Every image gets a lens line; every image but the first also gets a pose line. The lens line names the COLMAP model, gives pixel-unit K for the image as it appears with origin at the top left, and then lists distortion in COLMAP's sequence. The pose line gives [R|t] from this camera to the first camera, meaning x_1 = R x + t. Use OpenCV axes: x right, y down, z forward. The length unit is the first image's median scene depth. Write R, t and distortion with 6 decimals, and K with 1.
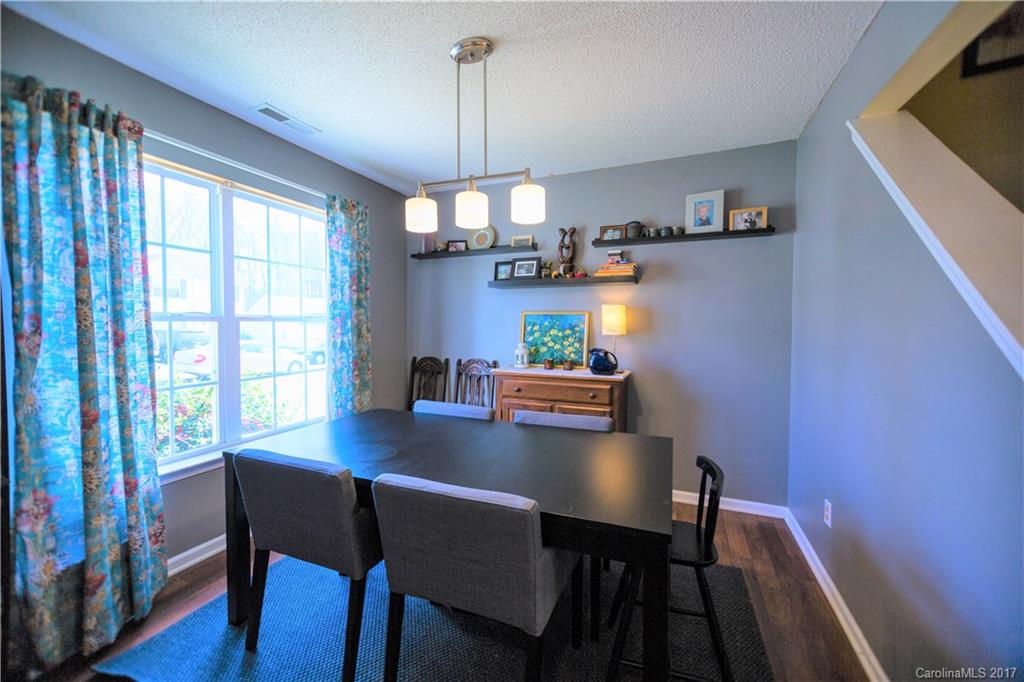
lens RADIAL K [[406.9, 0, 513.1], [0, 406.9, 336.6], [0, 0, 1]] dist [-0.002927, 0.006899]
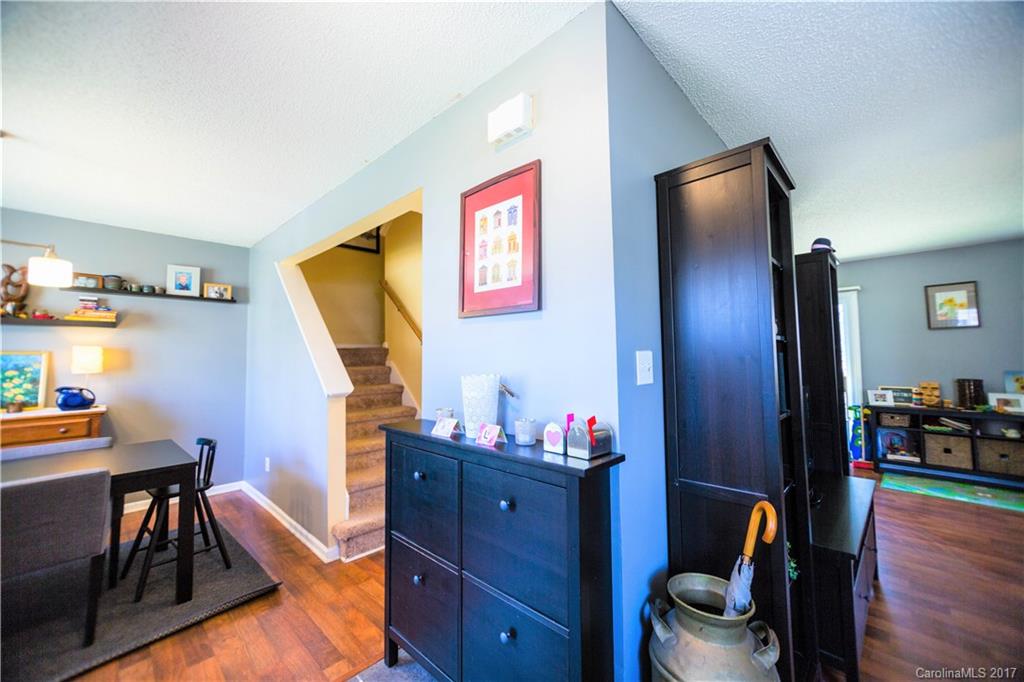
lens RADIAL K [[406.9, 0, 513.1], [0, 406.9, 336.6], [0, 0, 1]] dist [-0.002927, 0.006899]
pose [[0.339691, 0.047471, 0.939338, -0.432831], [0.046695, 0.996643, -0.067253, 0.026233], [-0.939377, 0.066708, 0.336334, -0.488960]]
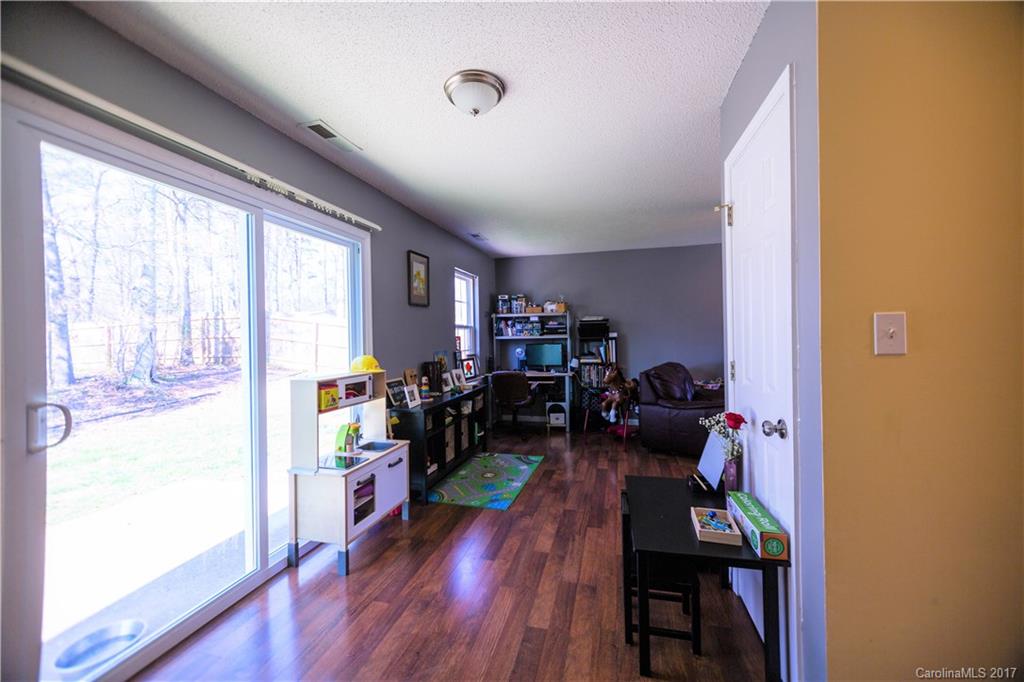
lens RADIAL K [[406.9, 0, 513.1], [0, 406.9, 336.6], [0, 0, 1]] dist [-0.002927, 0.006899]
pose [[-0.988986, 0.012063, -0.147514, 1.582998], [0.006289, 0.999198, 0.039542, 0.019755], [0.147873, 0.038179, -0.988269, -0.135846]]
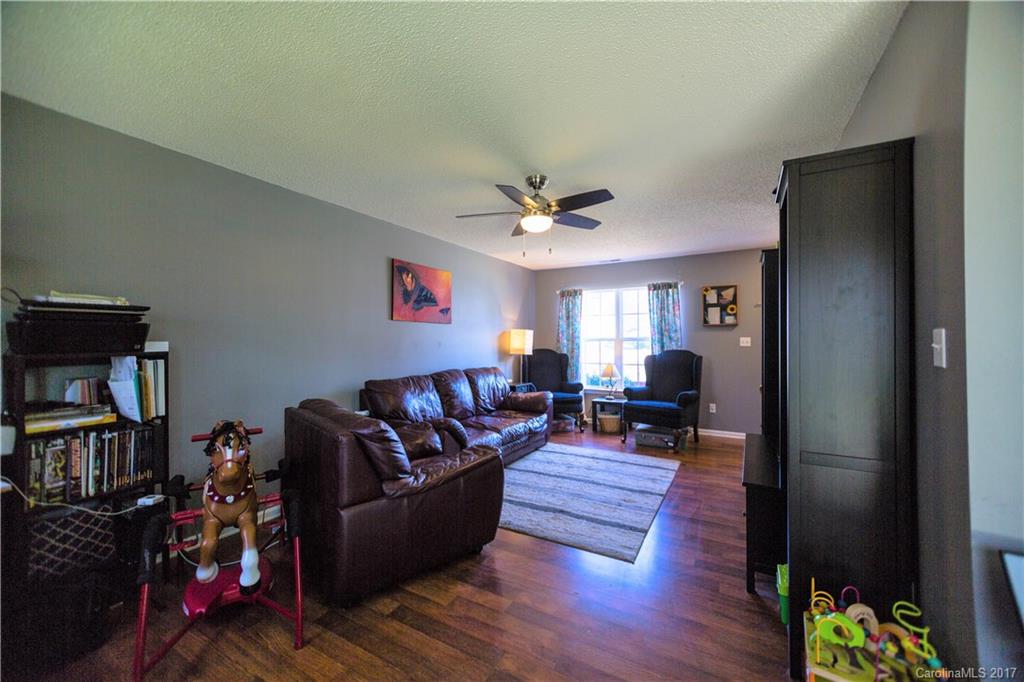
lens RADIAL K [[406.9, 0, 513.1], [0, 406.9, 336.6], [0, 0, 1]] dist [-0.002927, 0.006899]
pose [[-0.118282, -0.010450, -0.992925, 1.504283], [-0.032484, 0.999450, -0.006649, 0.057492], [0.992449, 0.031468, -0.118557, -1.266306]]
